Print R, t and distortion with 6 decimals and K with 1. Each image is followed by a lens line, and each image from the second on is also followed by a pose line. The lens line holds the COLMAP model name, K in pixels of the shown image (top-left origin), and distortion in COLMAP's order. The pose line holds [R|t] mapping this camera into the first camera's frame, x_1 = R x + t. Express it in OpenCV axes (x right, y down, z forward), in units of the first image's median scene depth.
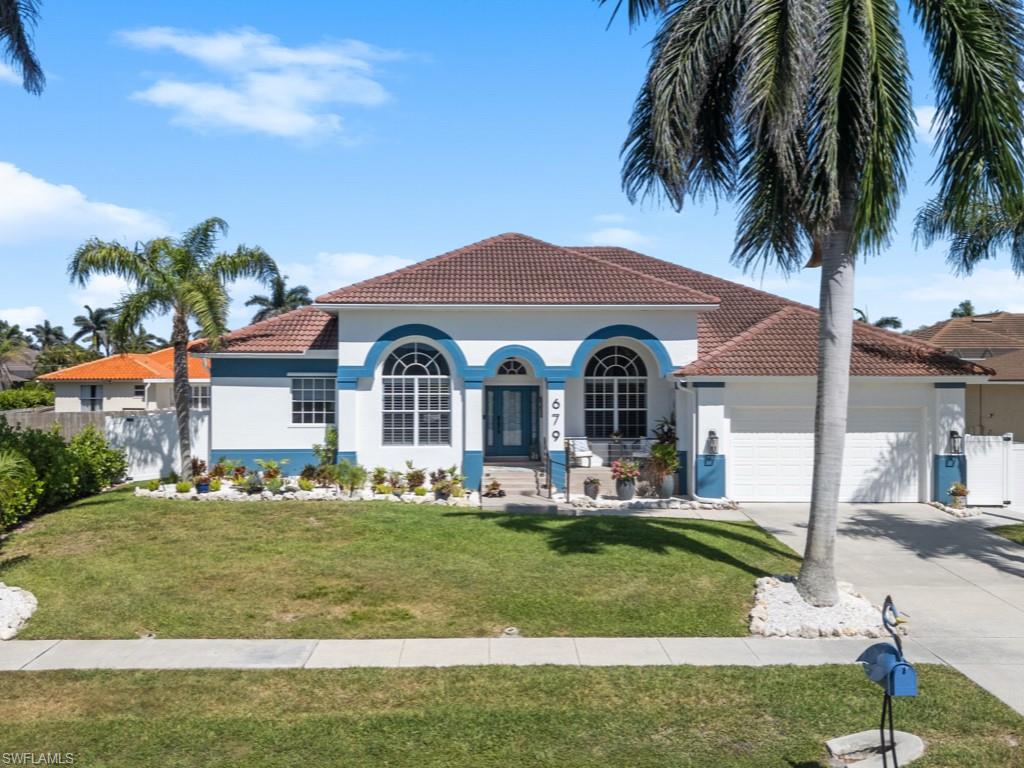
lens RADIAL K [[950.1, 0, 508.5], [0, 950.1, 387.6], [0, 0, 1]] dist [0.128752, -0.210453]
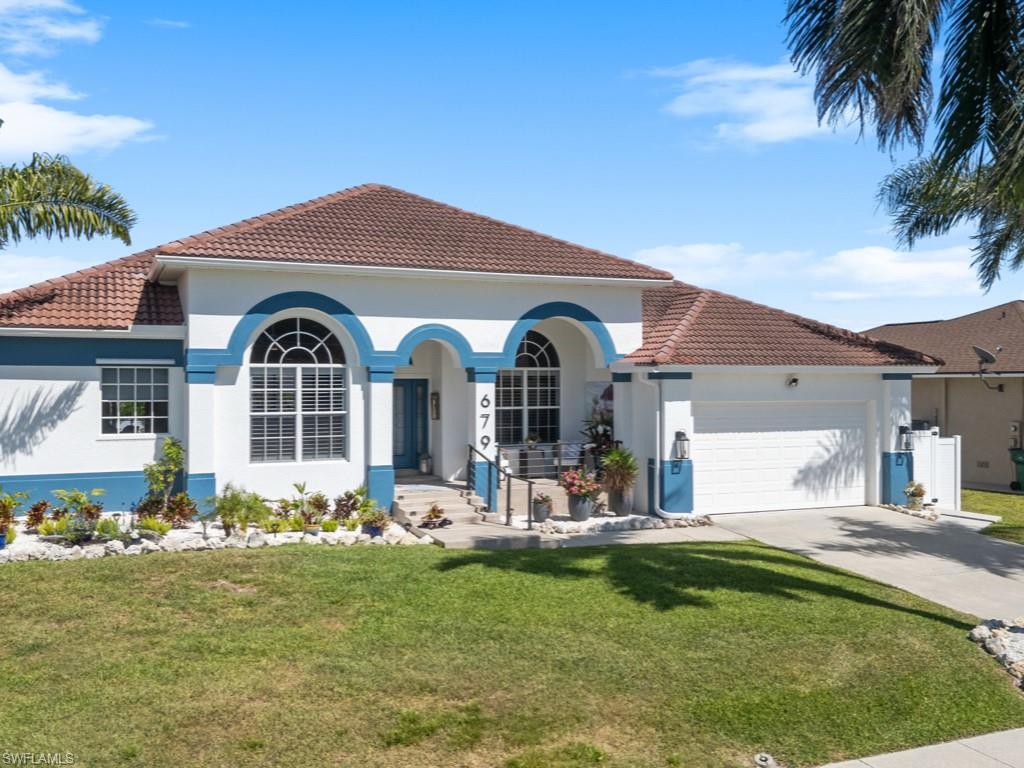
lens RADIAL K [[950.1, 0, 508.5], [0, 950.1, 387.6], [0, 0, 1]] dist [0.128752, -0.210453]
pose [[0.929158, -0.004347, 0.369658, -0.219072], [0.004550, 0.999990, 0.000323, 0.005839], [-0.369656, 0.001382, 0.929168, 0.271162]]
